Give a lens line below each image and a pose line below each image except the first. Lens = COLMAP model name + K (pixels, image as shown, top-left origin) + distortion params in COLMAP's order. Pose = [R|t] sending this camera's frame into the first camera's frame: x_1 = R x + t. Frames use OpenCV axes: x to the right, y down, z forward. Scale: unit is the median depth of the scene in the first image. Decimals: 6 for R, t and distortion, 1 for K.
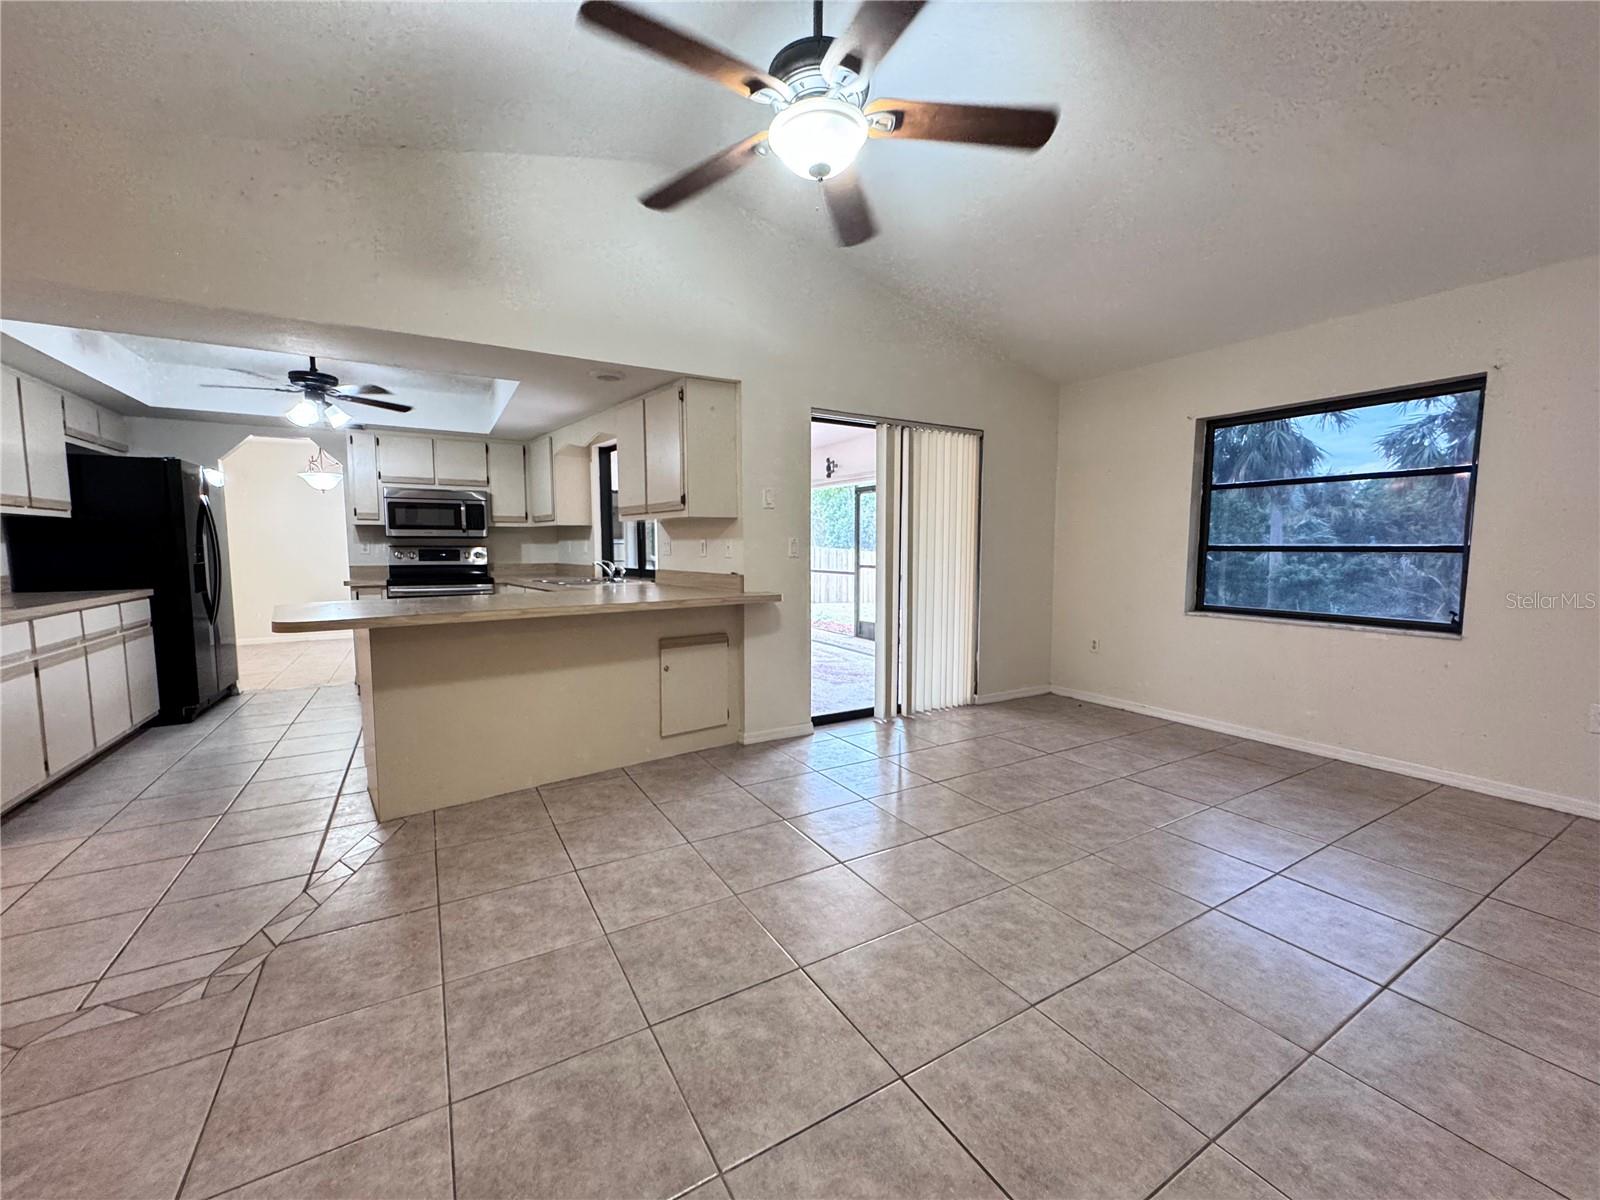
lens RADIAL K [[639.2, 0, 806.2], [0, 639.2, 598.2], [0, 0, 1]] dist [-0.000811, 0.000146]
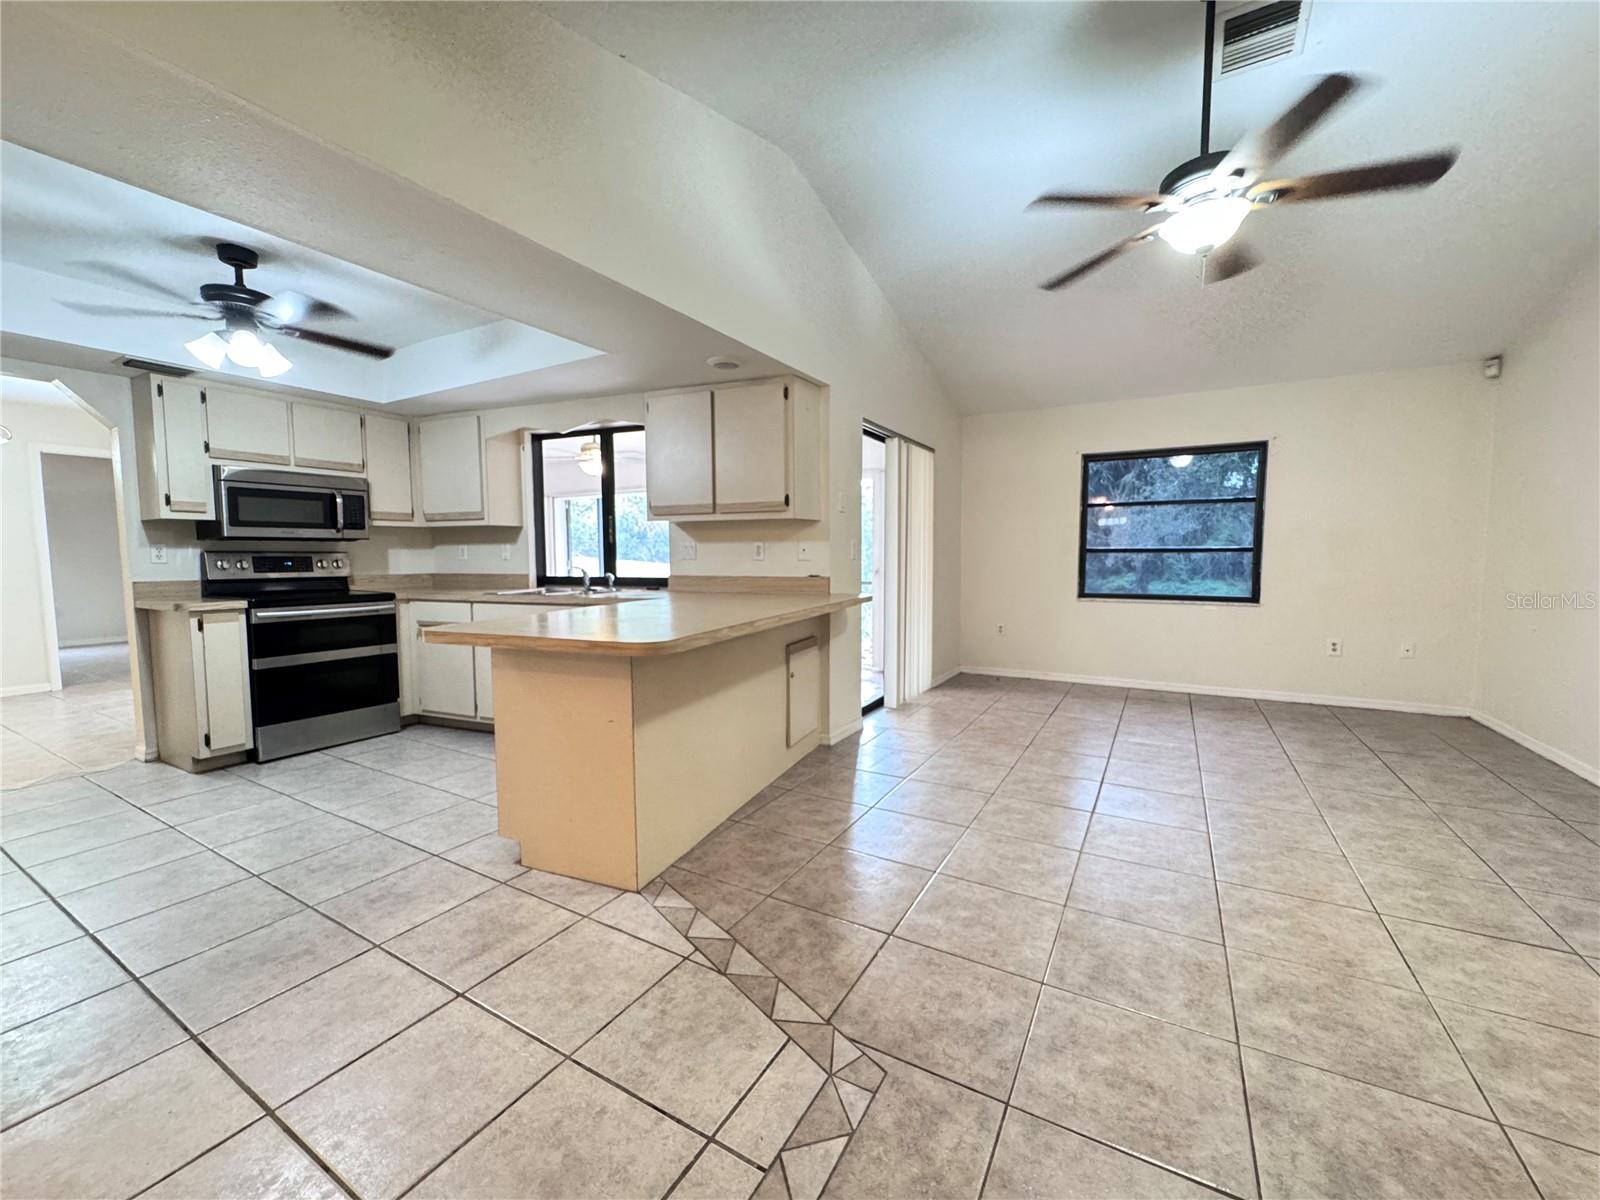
lens RADIAL K [[639.2, 0, 804.3], [0, 639.2, 597.9], [0, 0, 1]] dist [-0.000811, 0.000146]
pose [[0.869295, -0.038428, 0.492797, -0.617734], [0.045338, 0.998970, -0.002078, -0.003286], [-0.492210, 0.024148, 0.870142, 0.140081]]
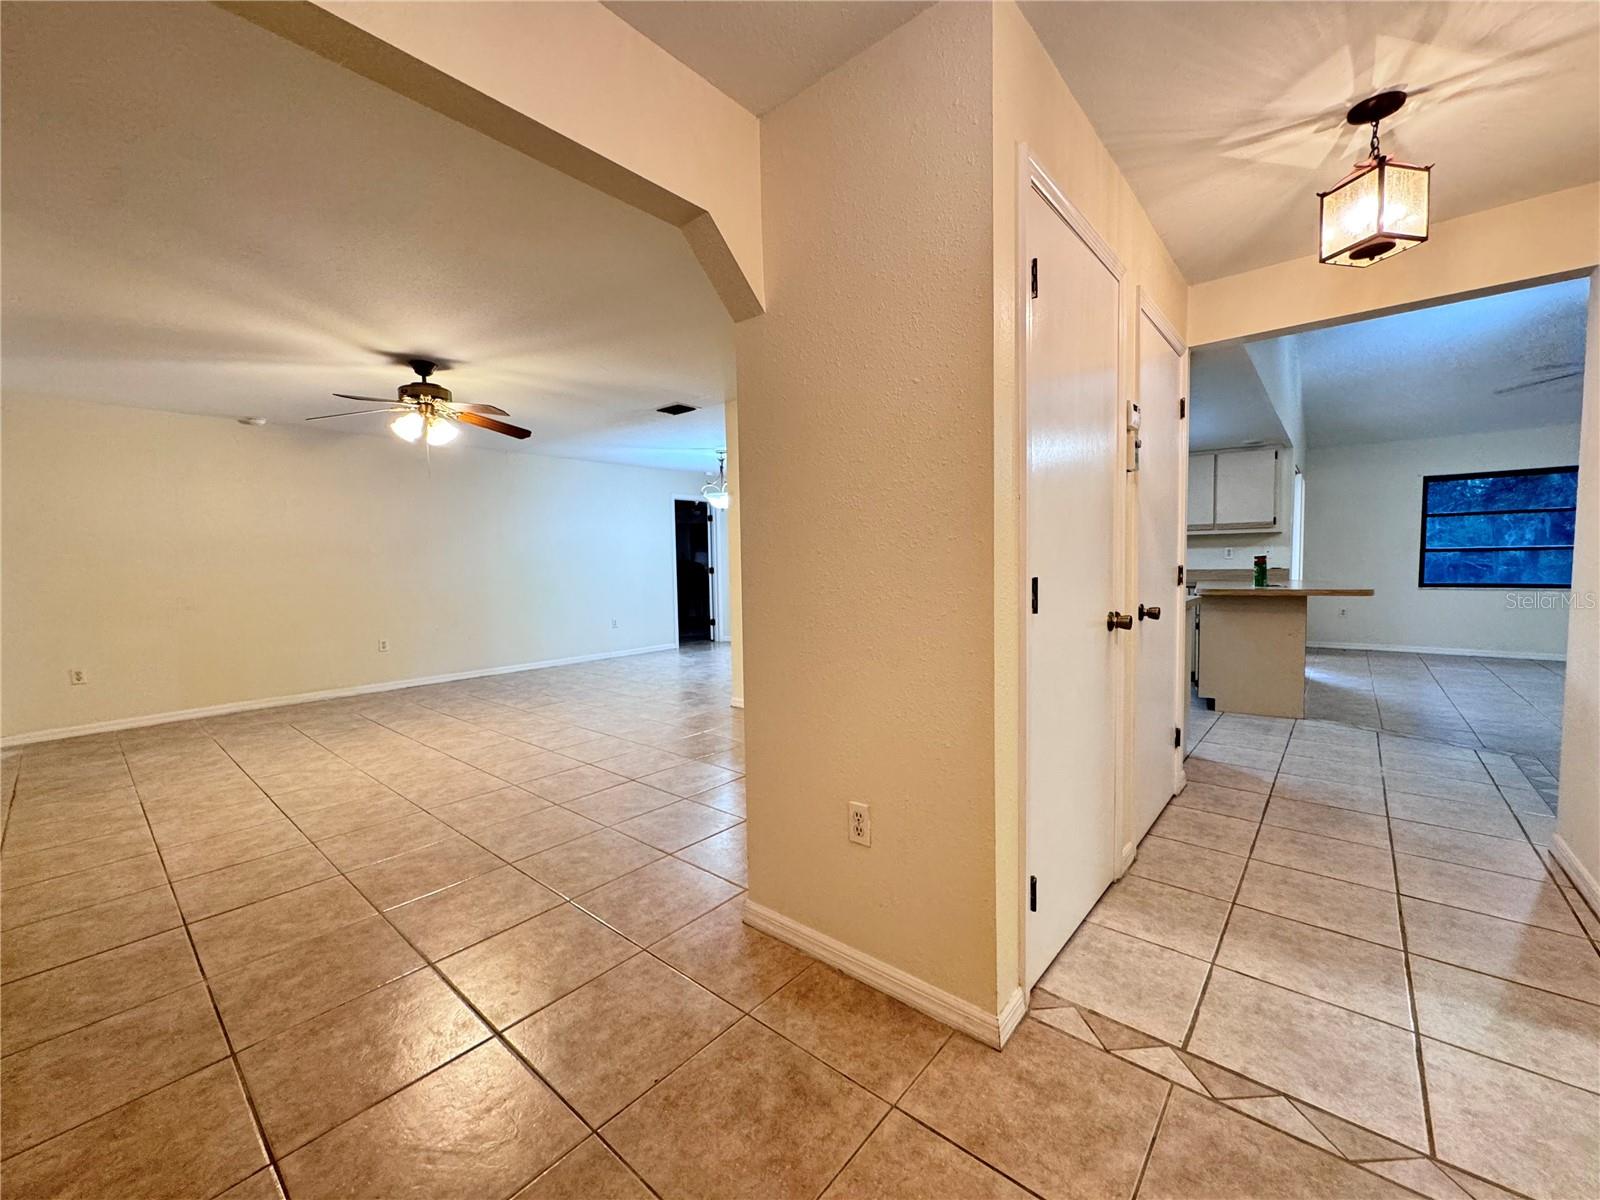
lens RADIAL K [[639.2, 0, 801.5], [0, 639.2, 615.9], [0, 0, 1]] dist [-0.000811, 0.000146]
pose [[0.948587, -0.046889, 0.313024, -0.565039], [0.046511, 0.998880, 0.008678, -0.005166], [-0.313080, 0.006327, 0.949706, 0.172949]]
